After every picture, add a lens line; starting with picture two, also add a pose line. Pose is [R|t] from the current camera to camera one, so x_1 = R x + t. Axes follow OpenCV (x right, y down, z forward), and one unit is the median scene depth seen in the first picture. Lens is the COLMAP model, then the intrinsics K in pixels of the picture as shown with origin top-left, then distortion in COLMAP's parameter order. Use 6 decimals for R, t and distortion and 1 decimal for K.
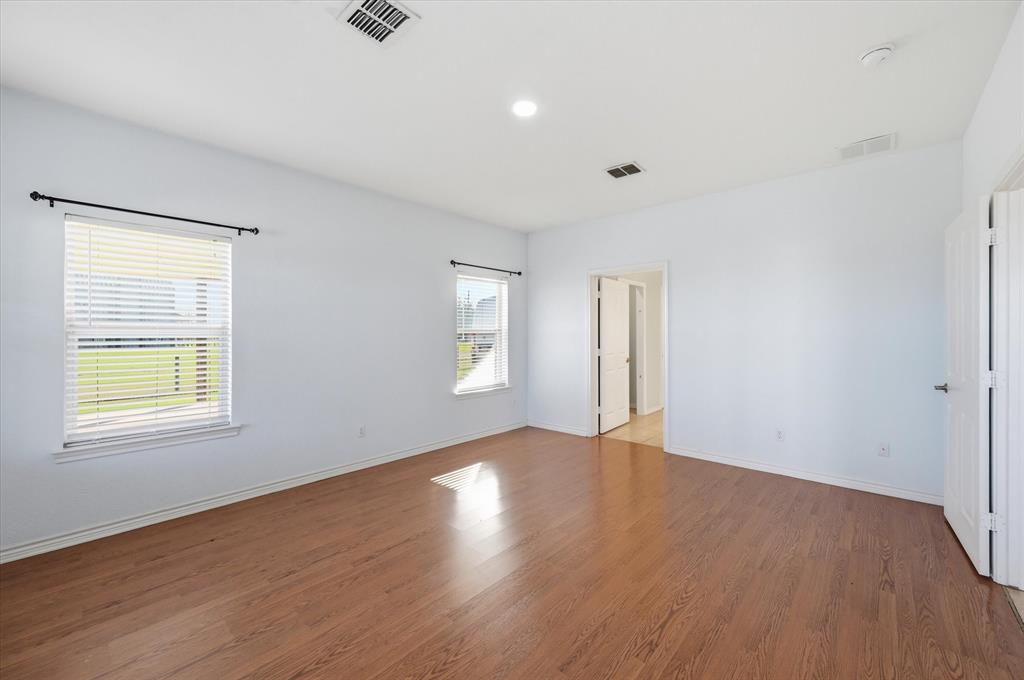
lens RADIAL K [[404.9, 0, 510.1], [0, 404.9, 337.6], [0, 0, 1]] dist [-0.000806, 0.000467]
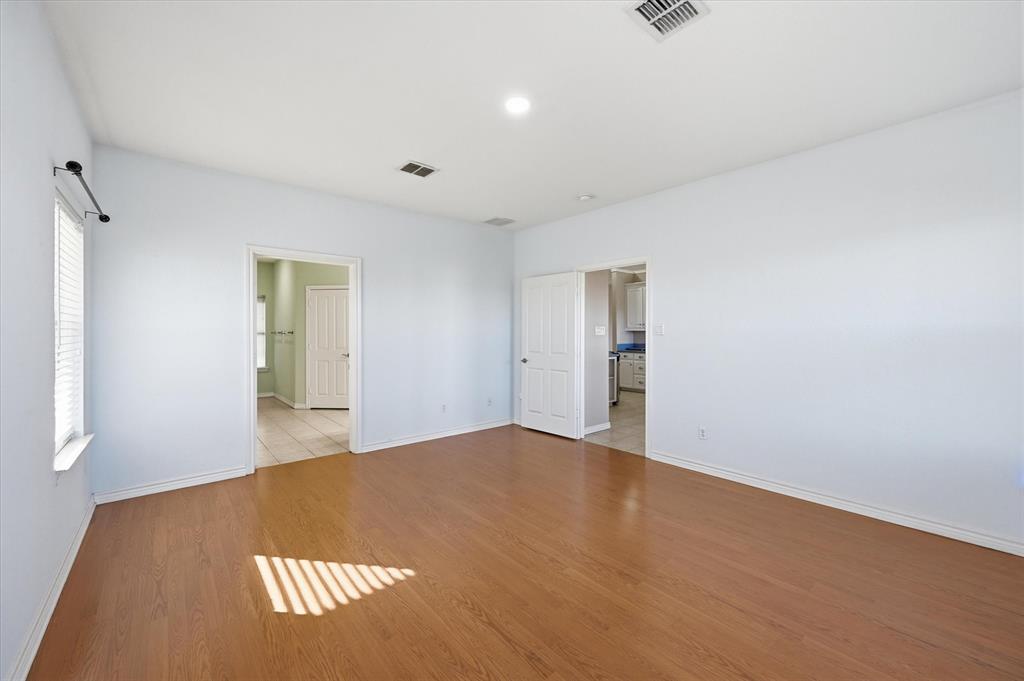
lens RADIAL K [[404.9, 0, 512.6], [0, 404.9, 336.4], [0, 0, 1]] dist [-0.000806, 0.000467]
pose [[0.136095, -0.005371, 0.990681, -0.697724], [0.005385, 0.999975, 0.004682, 0.000096], [-0.990681, 0.004697, 0.136120, 0.638342]]
